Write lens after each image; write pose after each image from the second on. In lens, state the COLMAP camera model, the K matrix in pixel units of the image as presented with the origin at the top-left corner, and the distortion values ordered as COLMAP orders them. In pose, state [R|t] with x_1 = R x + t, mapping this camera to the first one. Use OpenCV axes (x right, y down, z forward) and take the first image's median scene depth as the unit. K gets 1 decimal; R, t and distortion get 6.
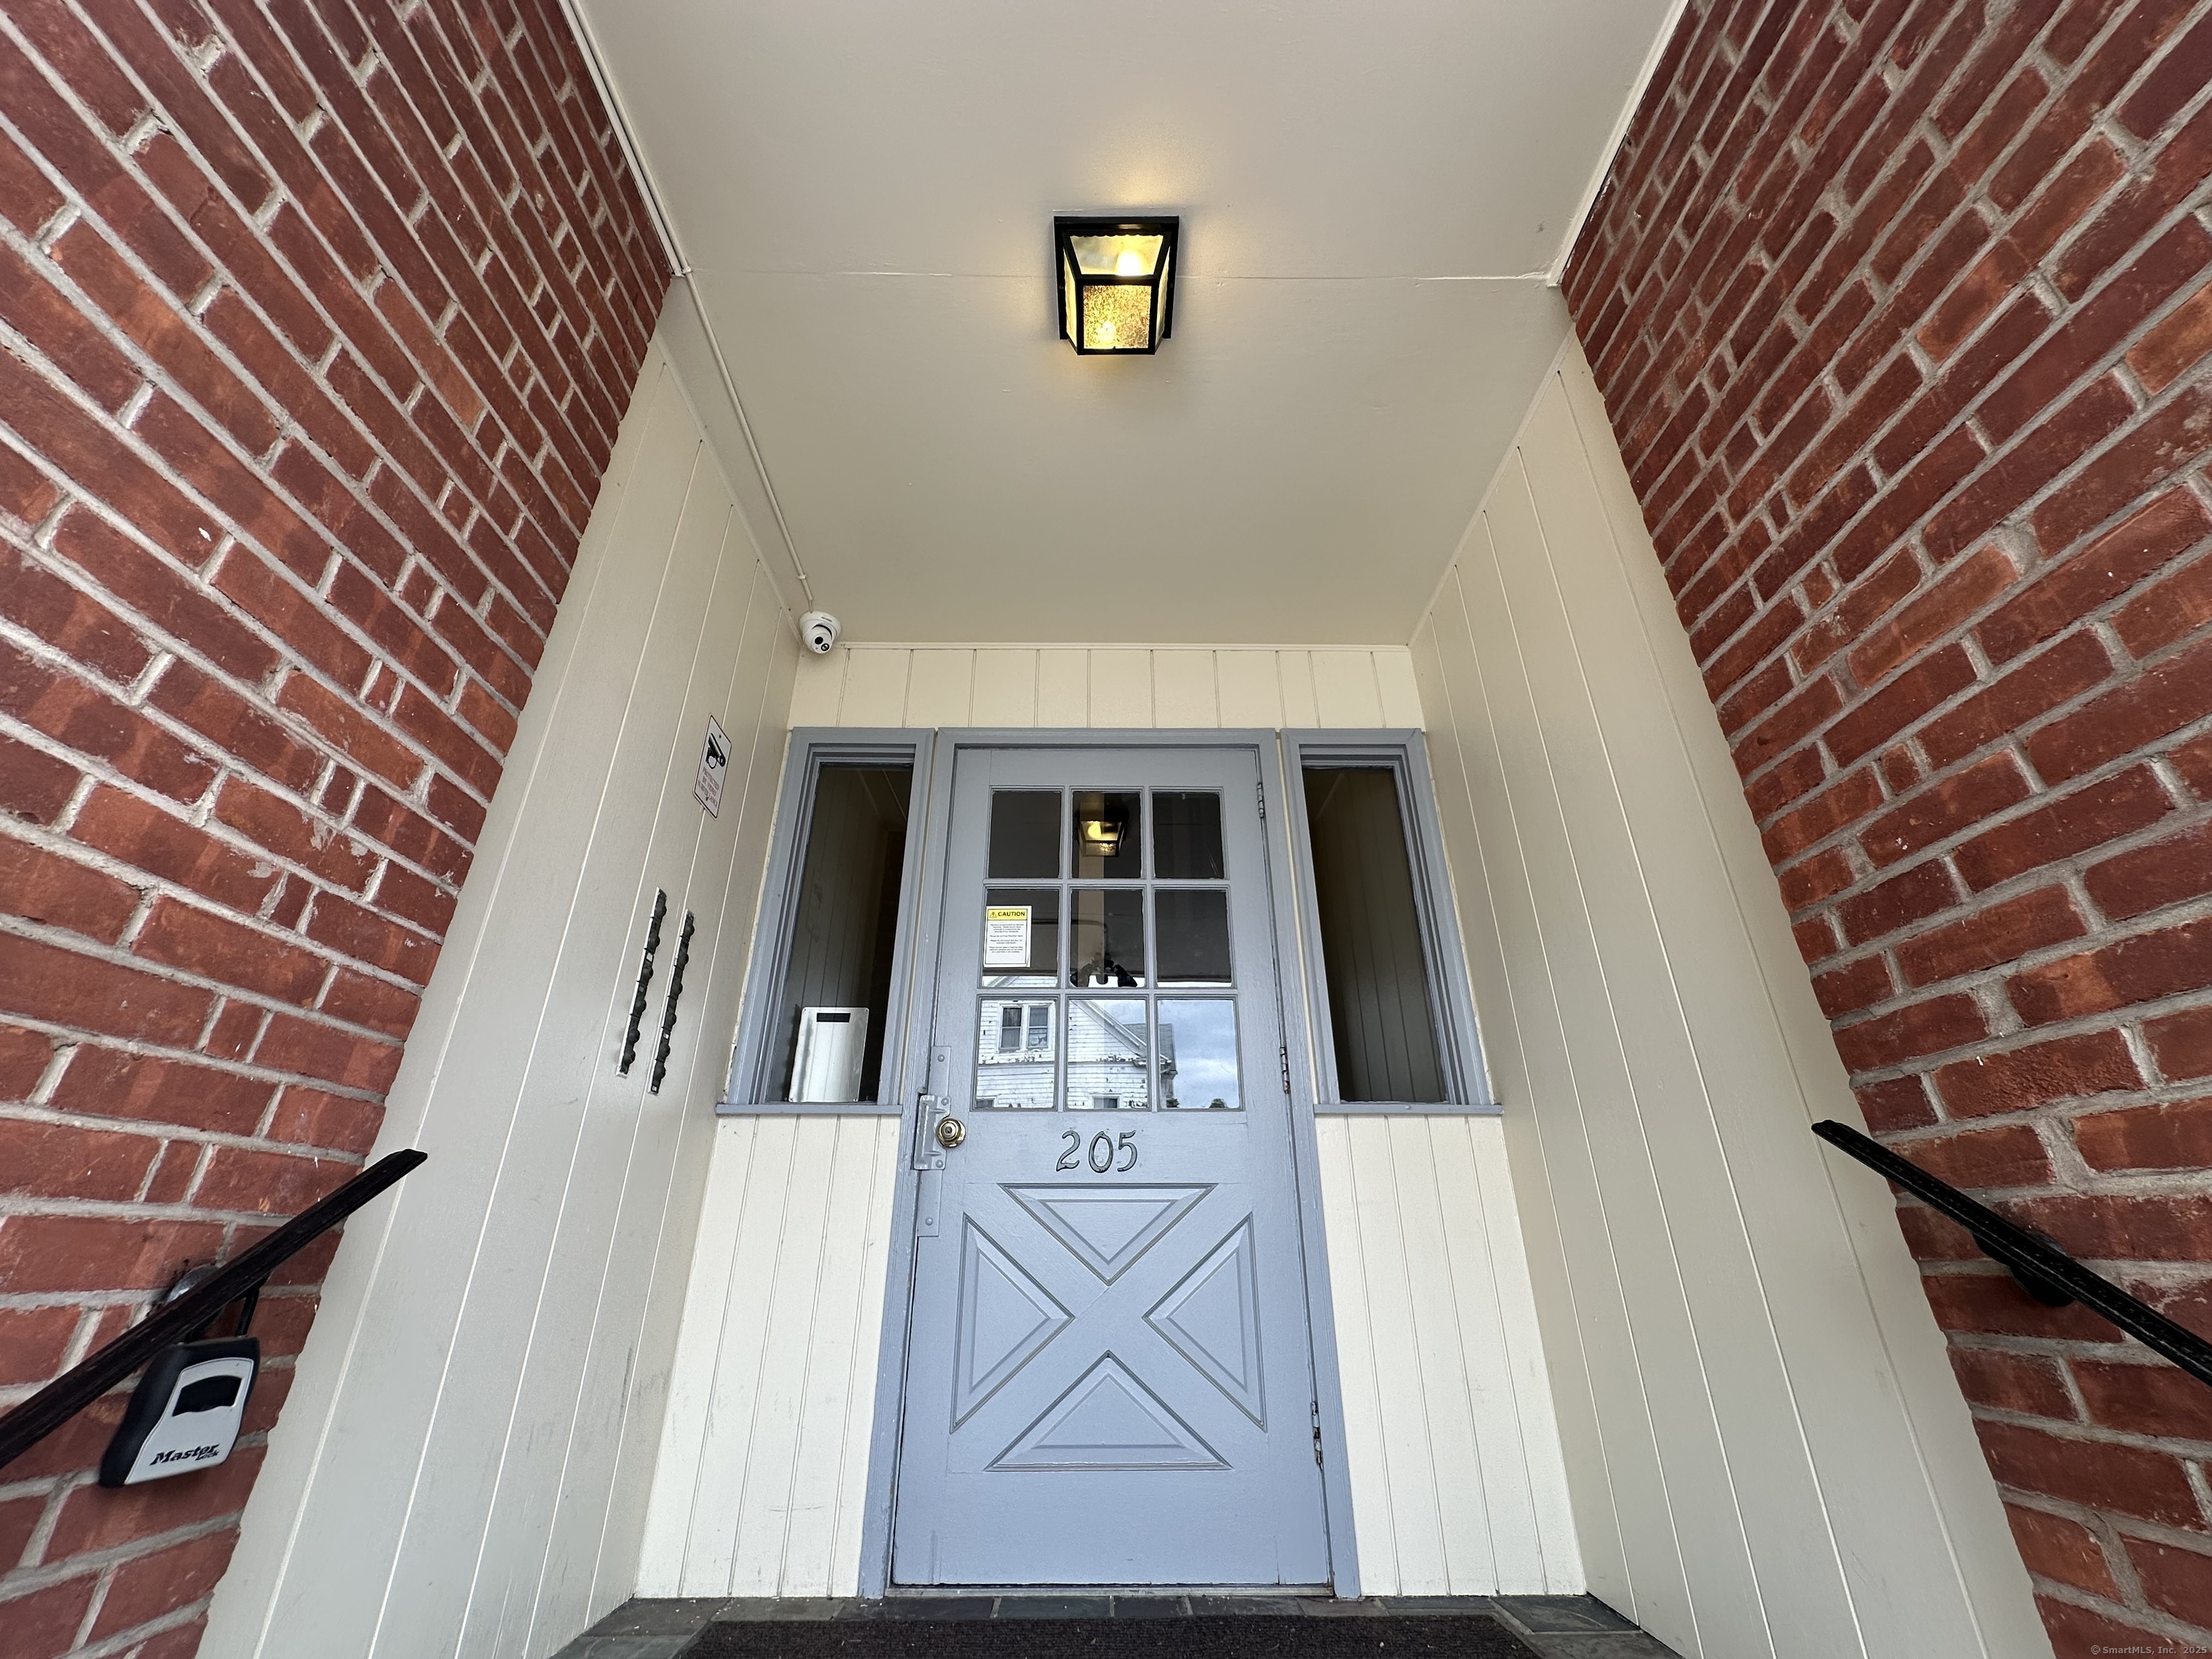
lens RADIAL K [[884.3, 0, 1104.2], [0, 884.3, 827.1], [0, 0, 1]] dist [0.000914, 0.000079]
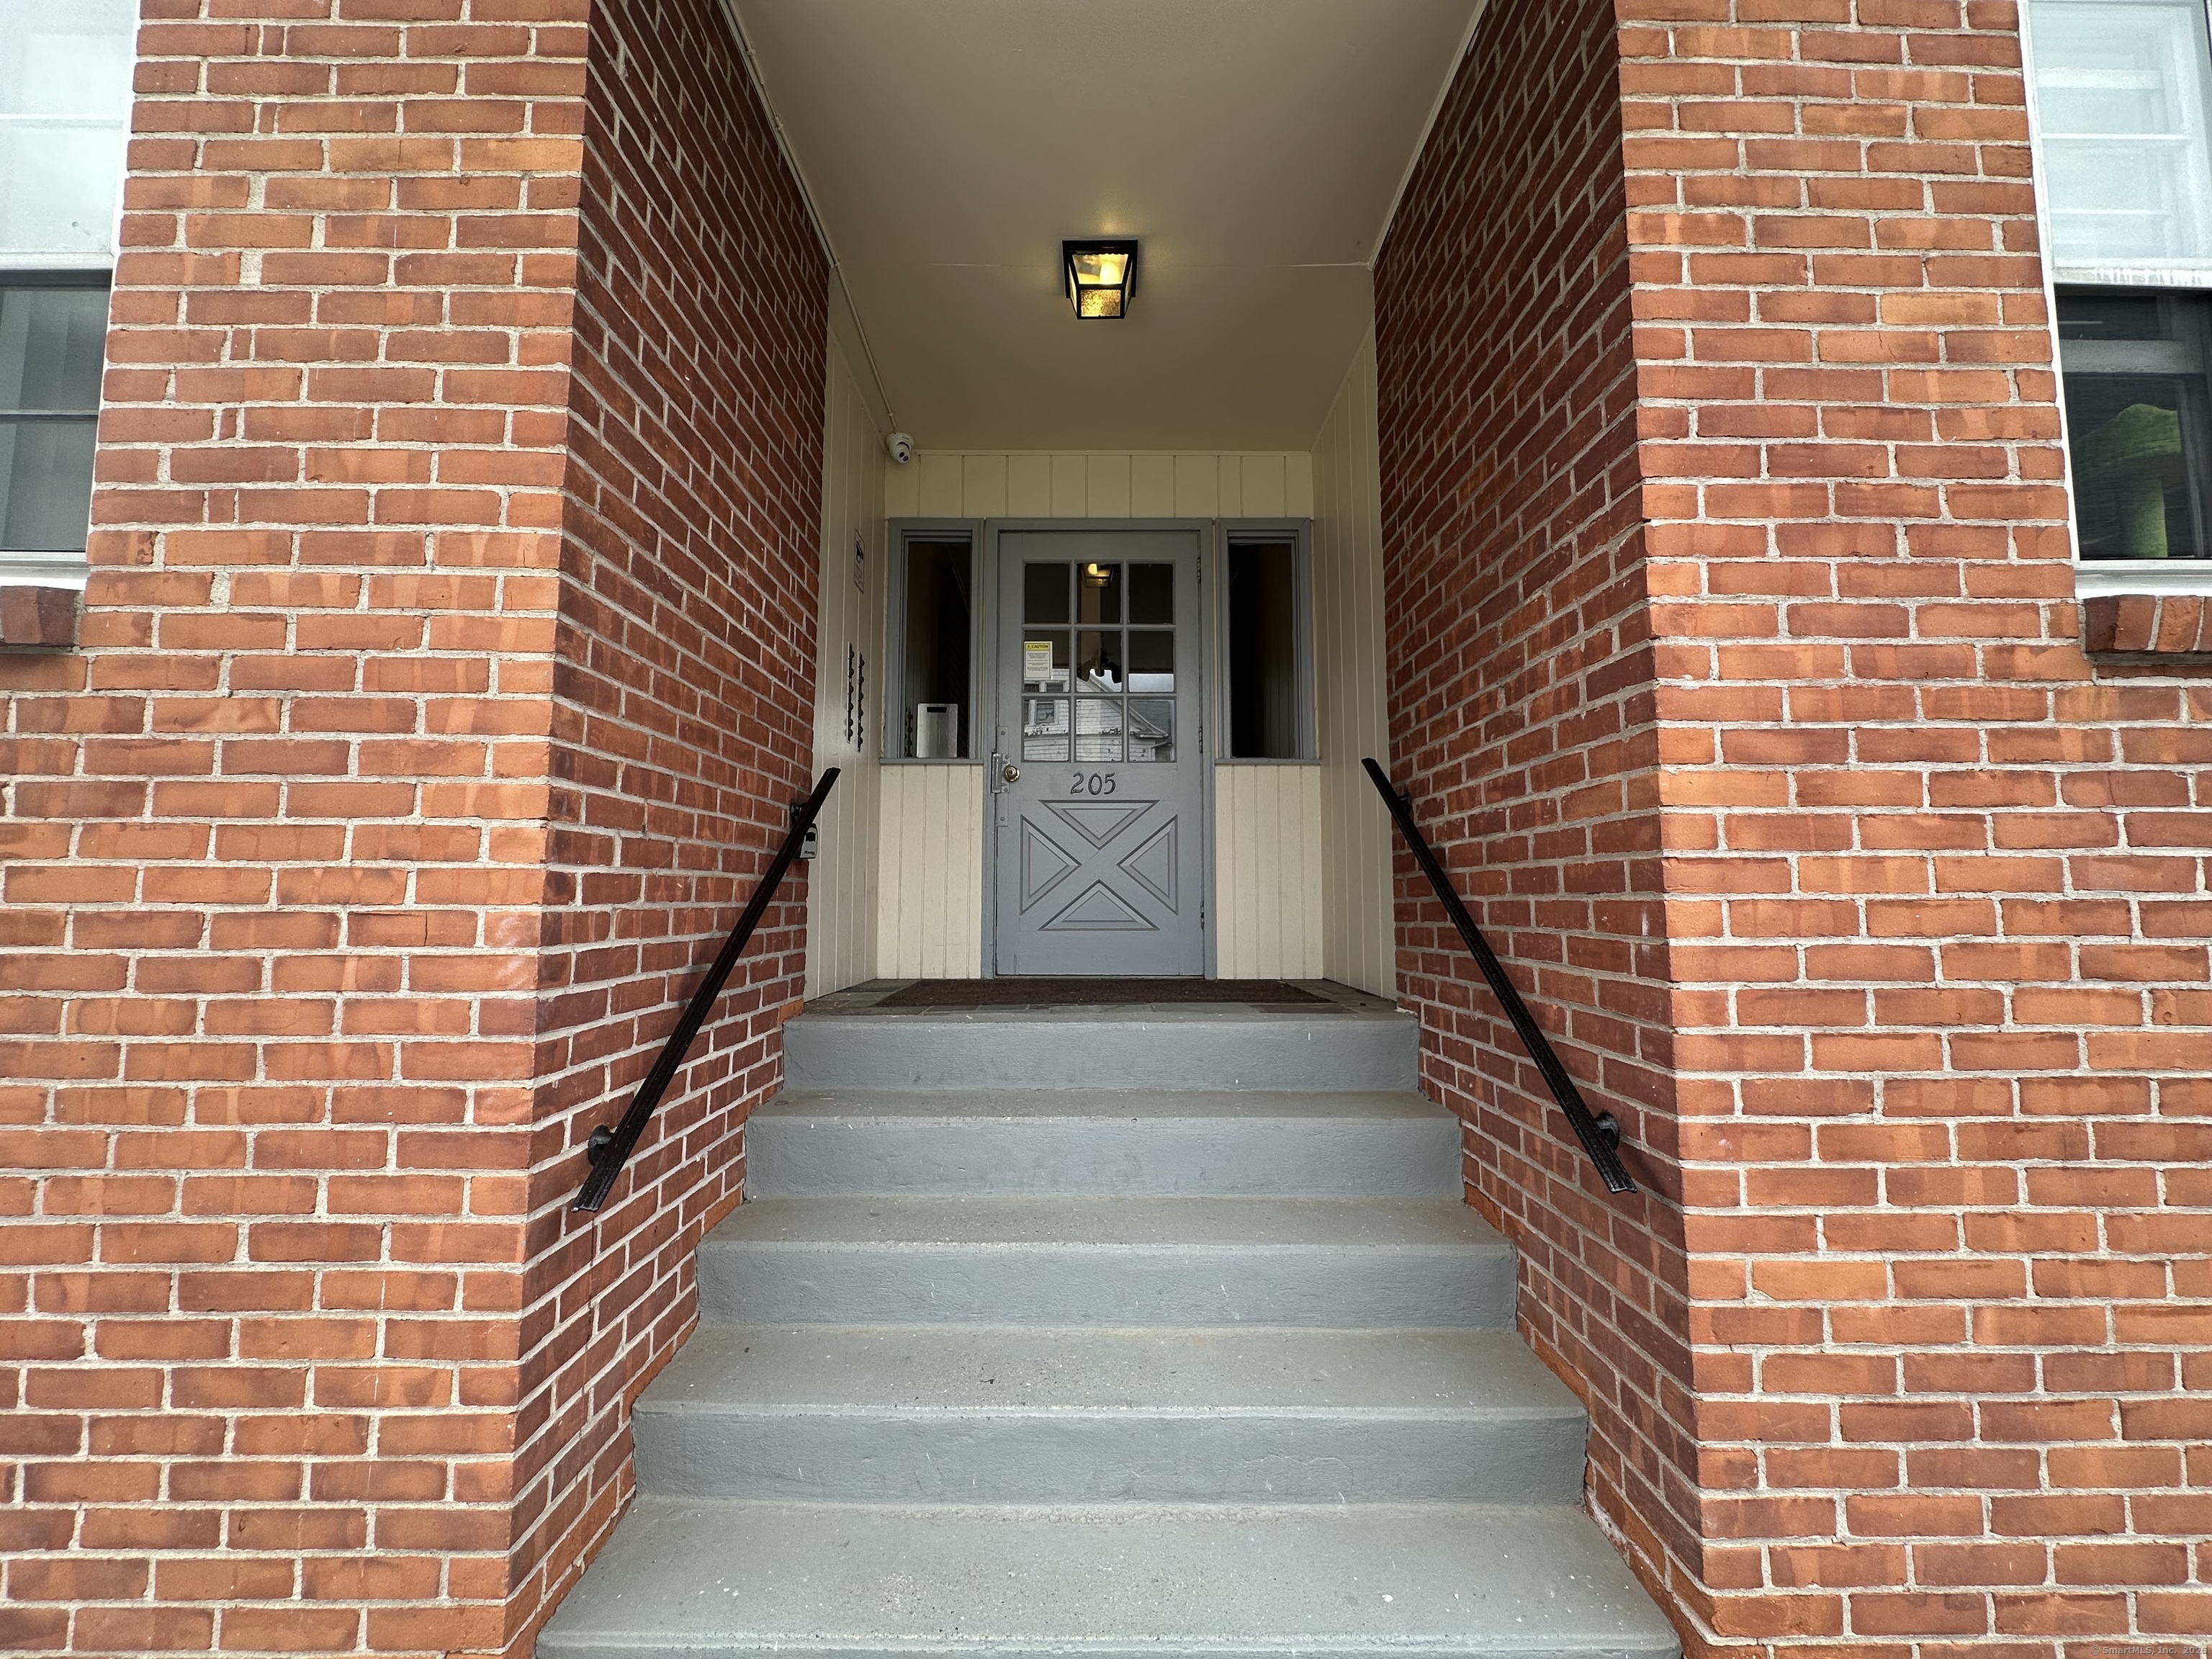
lens RADIAL K [[884.3, 0, 1104.2], [0, 884.3, 827.1], [0, 0, 1]] dist [0.000914, 0.000079]
pose [[0.999991, 0.000871, -0.004124, 0.019398], [0.000658, 0.934117, 0.356967, -0.168663], [0.004163, -0.356967, 0.934108, -0.623590]]
